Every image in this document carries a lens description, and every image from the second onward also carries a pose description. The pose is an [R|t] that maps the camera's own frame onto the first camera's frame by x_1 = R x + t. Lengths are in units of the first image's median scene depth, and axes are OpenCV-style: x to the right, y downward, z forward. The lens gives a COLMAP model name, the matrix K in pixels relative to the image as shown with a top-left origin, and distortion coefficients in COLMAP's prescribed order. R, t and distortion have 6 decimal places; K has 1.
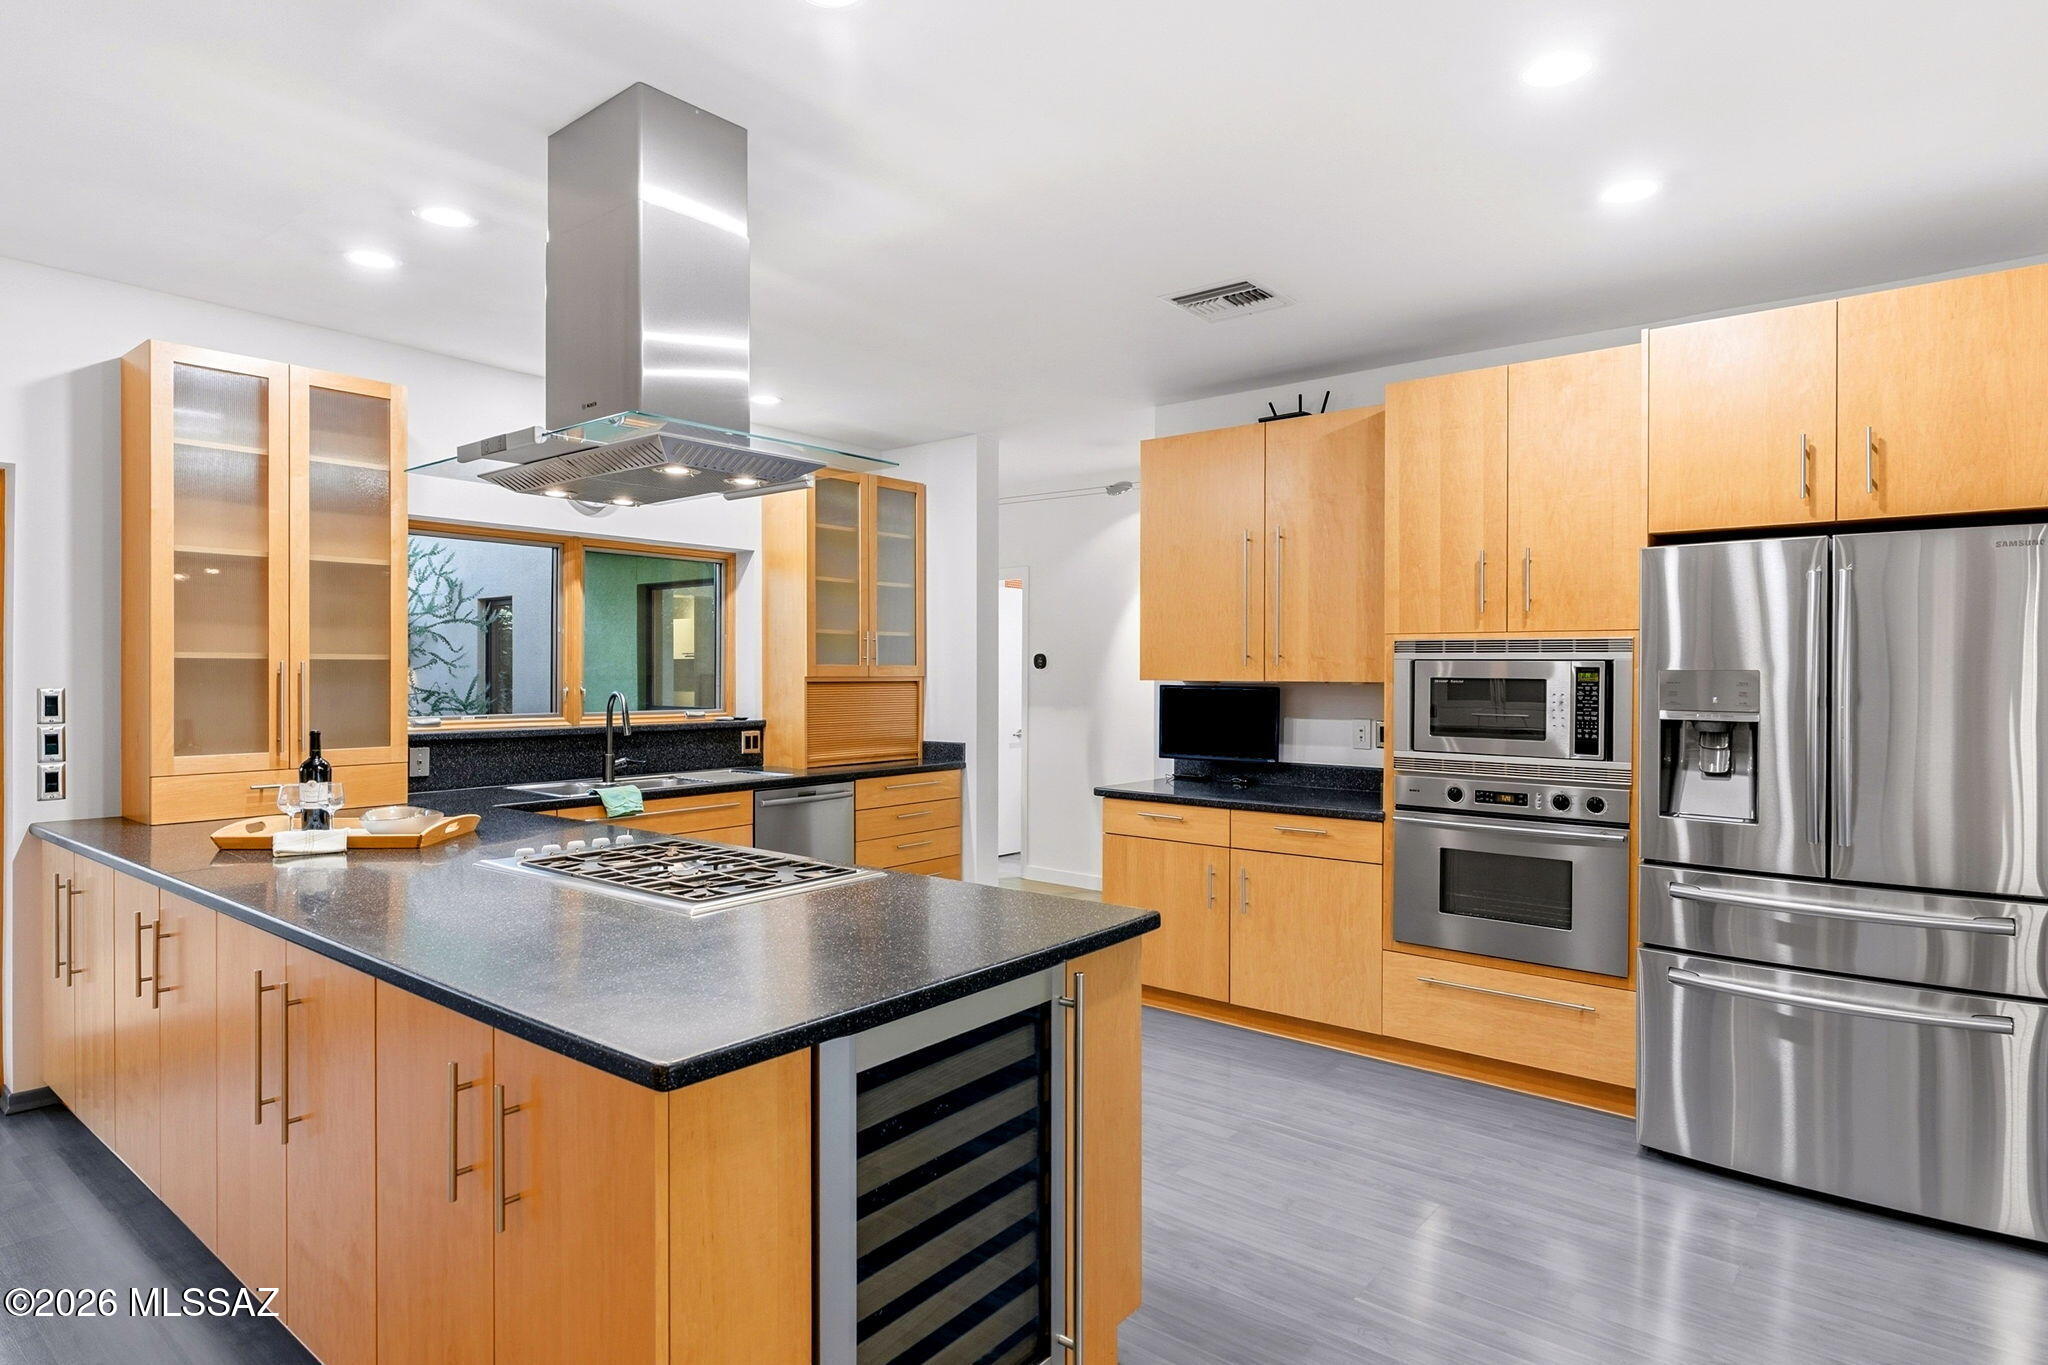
lens RADIAL K [[1097.0, 0, 1025.1], [0, 1097.0, 671.2], [0, 0, 1]] dist [0.004085, 0.000220]
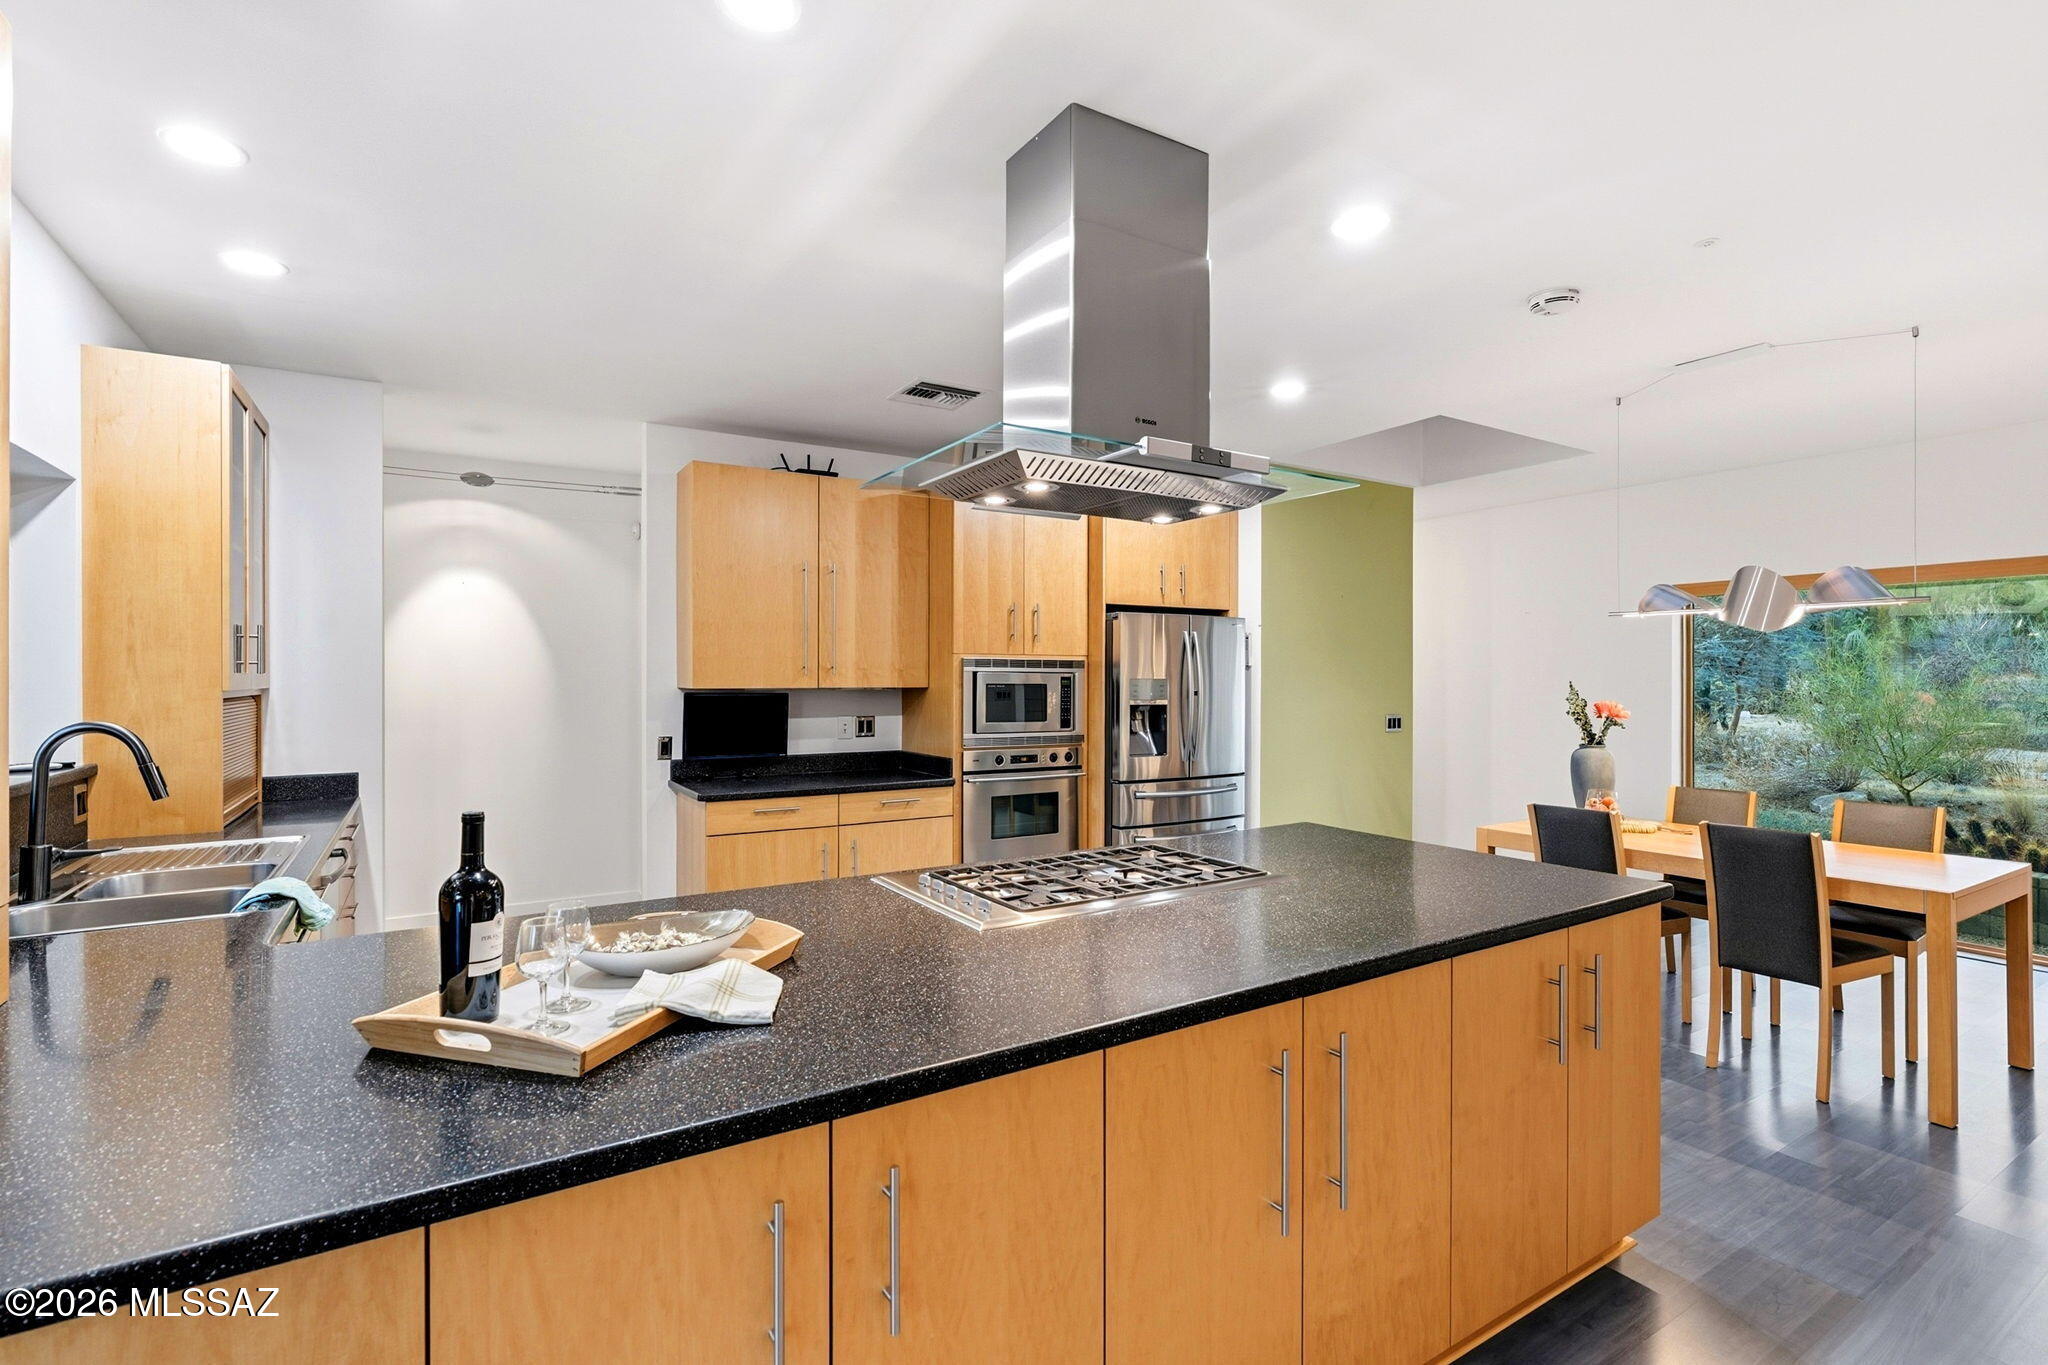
lens RADIAL K [[880.4, 0, 1023.1], [0, 880.4, 682.3], [0, 0, 1]] dist [0.000928, 0.000213]
pose [[0.356949, -0.003976, 0.934115, -0.749985], [0.001300, 0.999992, 0.003760, -0.000721], [-0.934123, -0.000128, 0.356951, 0.538795]]
